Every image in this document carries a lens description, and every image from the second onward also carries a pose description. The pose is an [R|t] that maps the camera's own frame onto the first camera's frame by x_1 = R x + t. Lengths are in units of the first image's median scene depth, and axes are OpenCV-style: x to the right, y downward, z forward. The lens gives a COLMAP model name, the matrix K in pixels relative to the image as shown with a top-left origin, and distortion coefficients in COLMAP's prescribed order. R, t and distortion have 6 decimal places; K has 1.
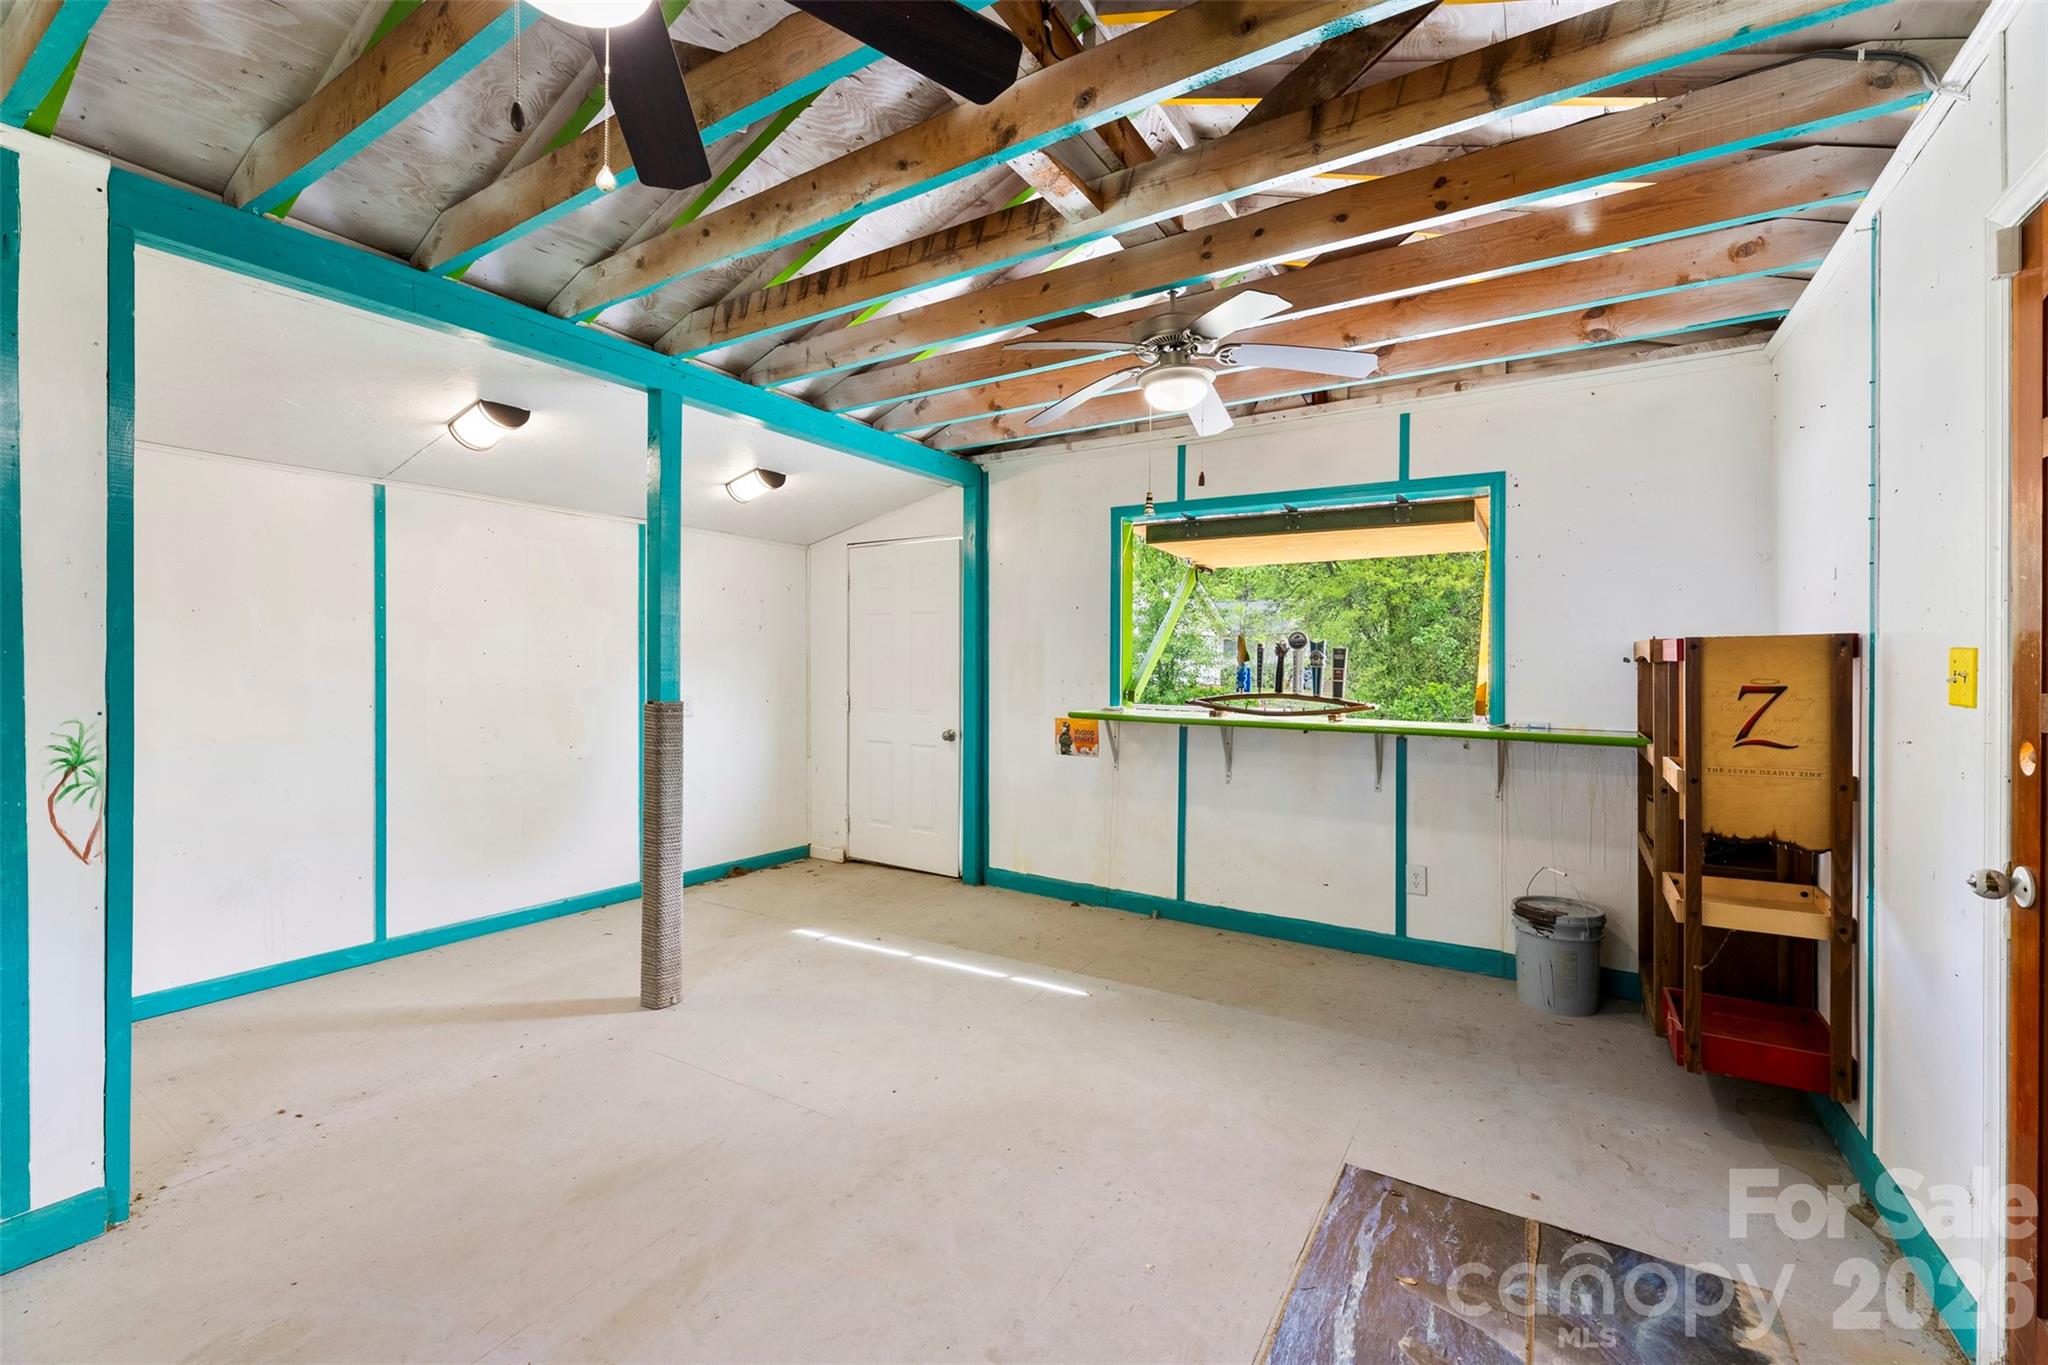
lens RADIAL K [[831.5, 0, 1019.4], [0, 831.5, 668.6], [0, 0, 1]] dist [-0.002393, -0.000123]
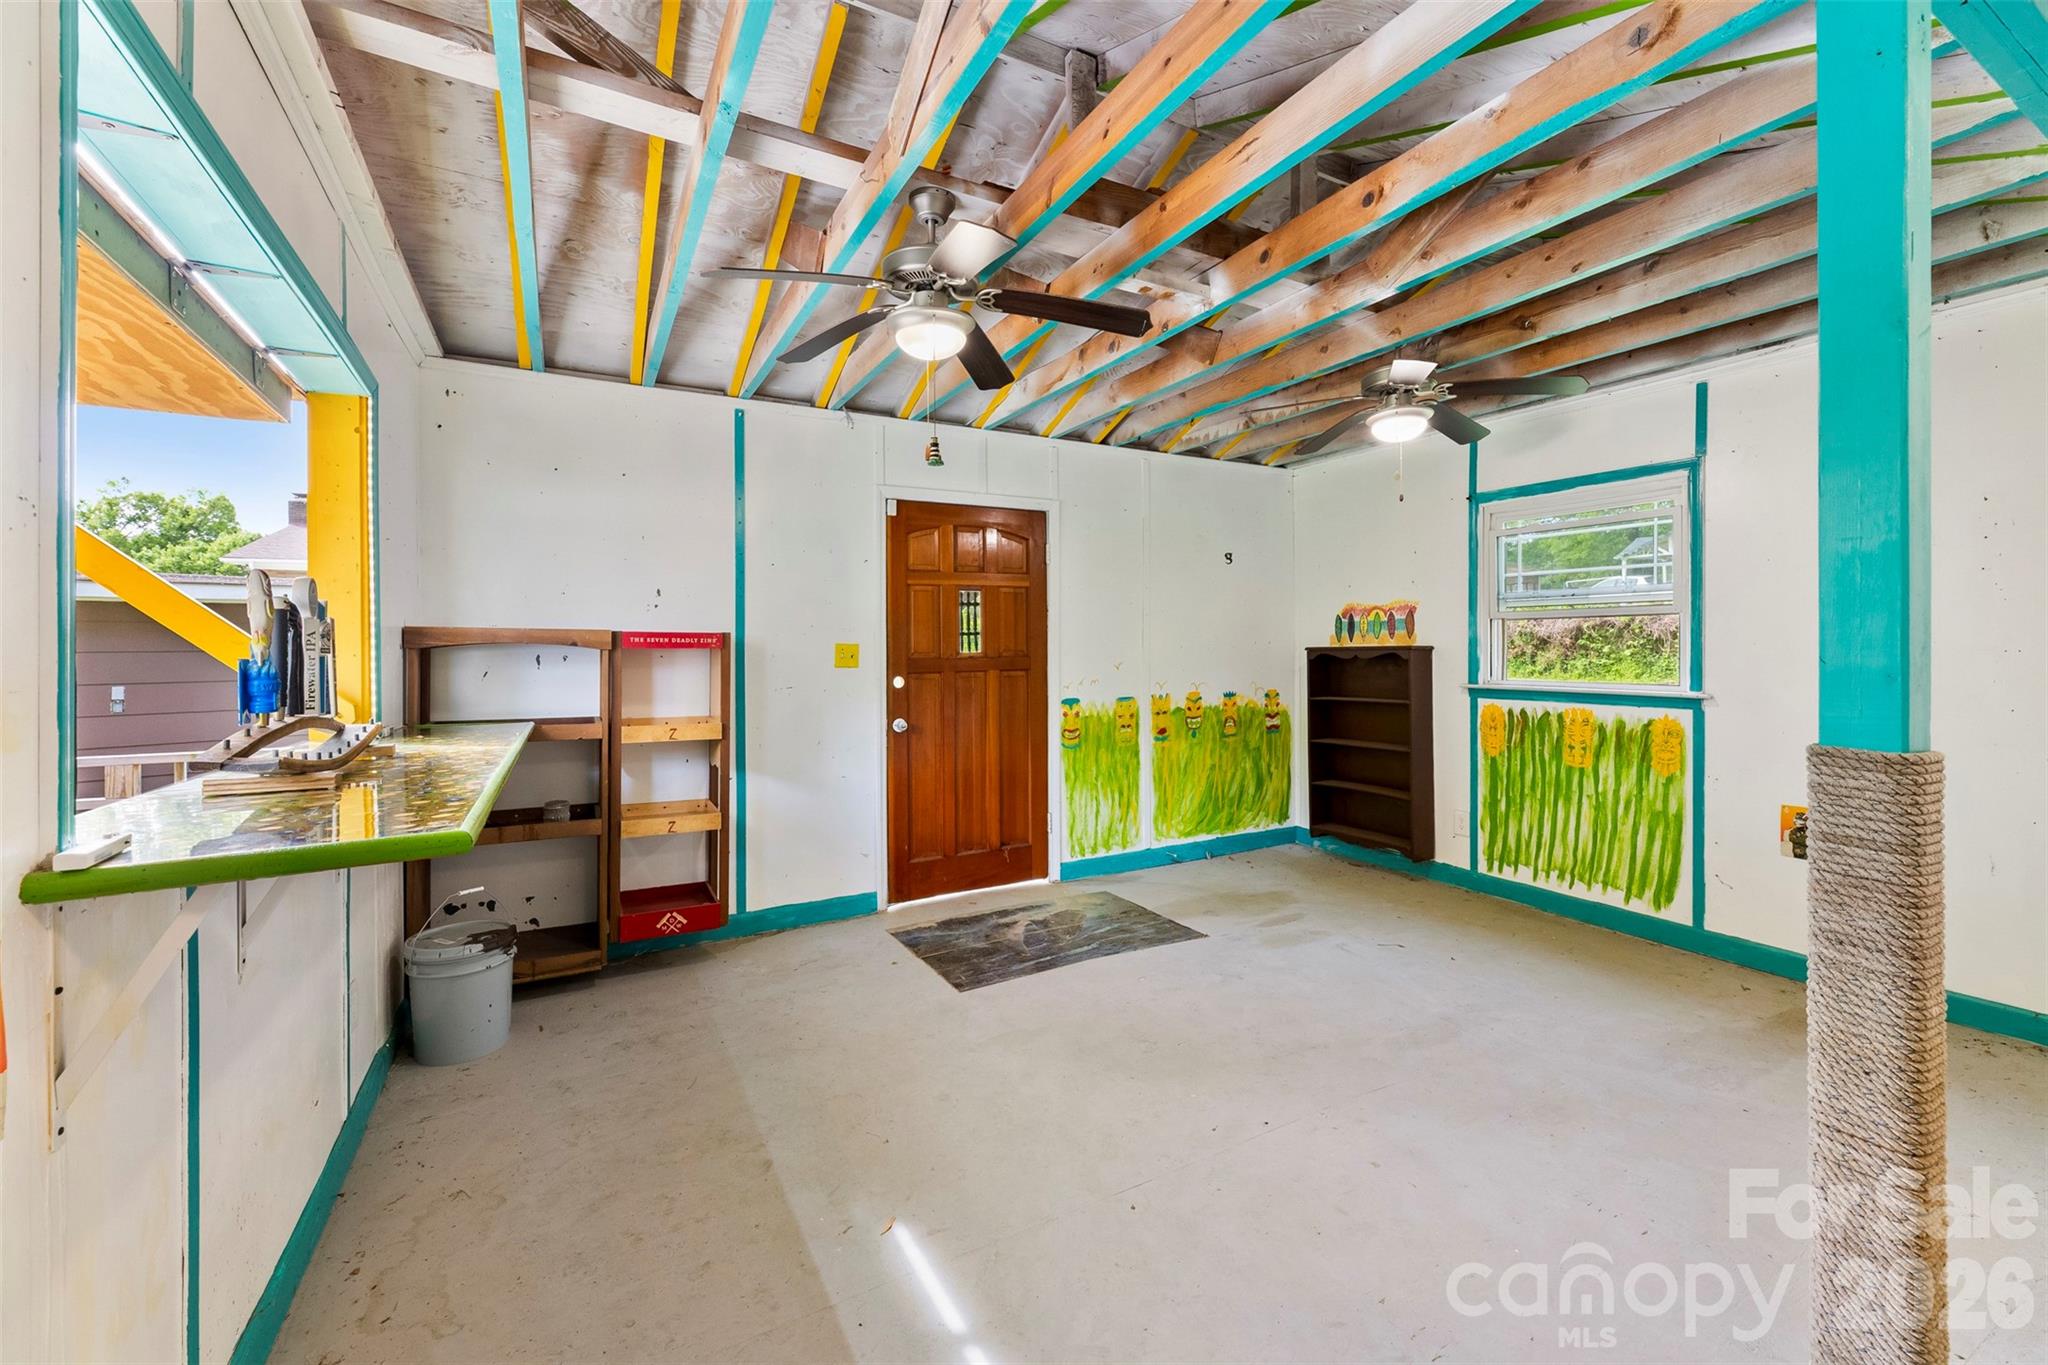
lens RADIAL K [[831.5, 0, 1019.4], [0, 831.5, 668.6], [0, 0, 1]] dist [-0.002393, -0.000123]
pose [[-0.870877, -0.009554, 0.491408, -0.308518], [0.002080, 0.999730, 0.023123, -0.007123], [-0.491496, 0.021159, -0.870623, 1.650122]]
